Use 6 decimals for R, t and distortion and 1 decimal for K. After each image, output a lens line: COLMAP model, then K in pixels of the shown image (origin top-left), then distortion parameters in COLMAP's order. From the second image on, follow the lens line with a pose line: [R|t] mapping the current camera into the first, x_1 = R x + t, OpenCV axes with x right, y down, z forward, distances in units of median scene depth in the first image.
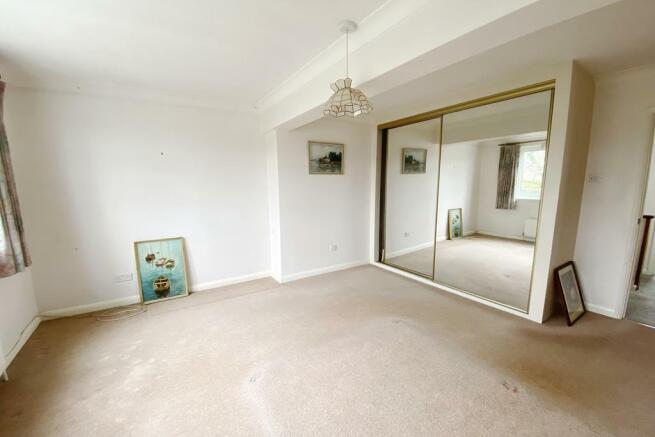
lens RADIAL K [[251.6, 0, 327.5], [0, 251.6, 218.5], [0, 0, 1]] dist [-0.000233, -0.000278]
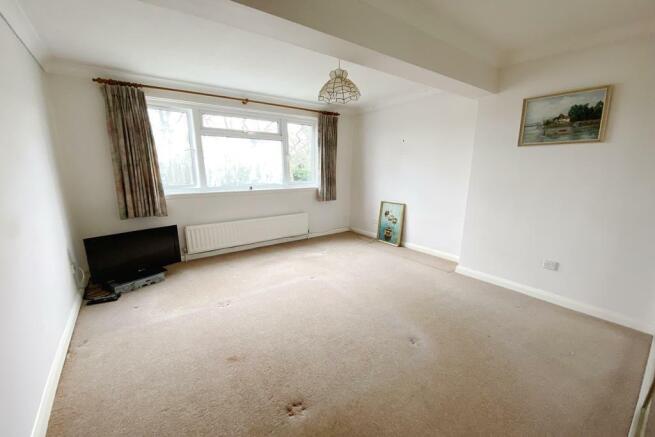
lens RADIAL K [[251.6, 0, 327.5], [0, 251.6, 218.5], [0, 0, 1]] dist [-0.000233, -0.000278]
pose [[0.098344, 0.202156, -0.974403, 0.684653], [-0.135819, 0.972714, 0.188097, -0.043022], [0.985841, 0.113844, 0.123118, 0.443836]]
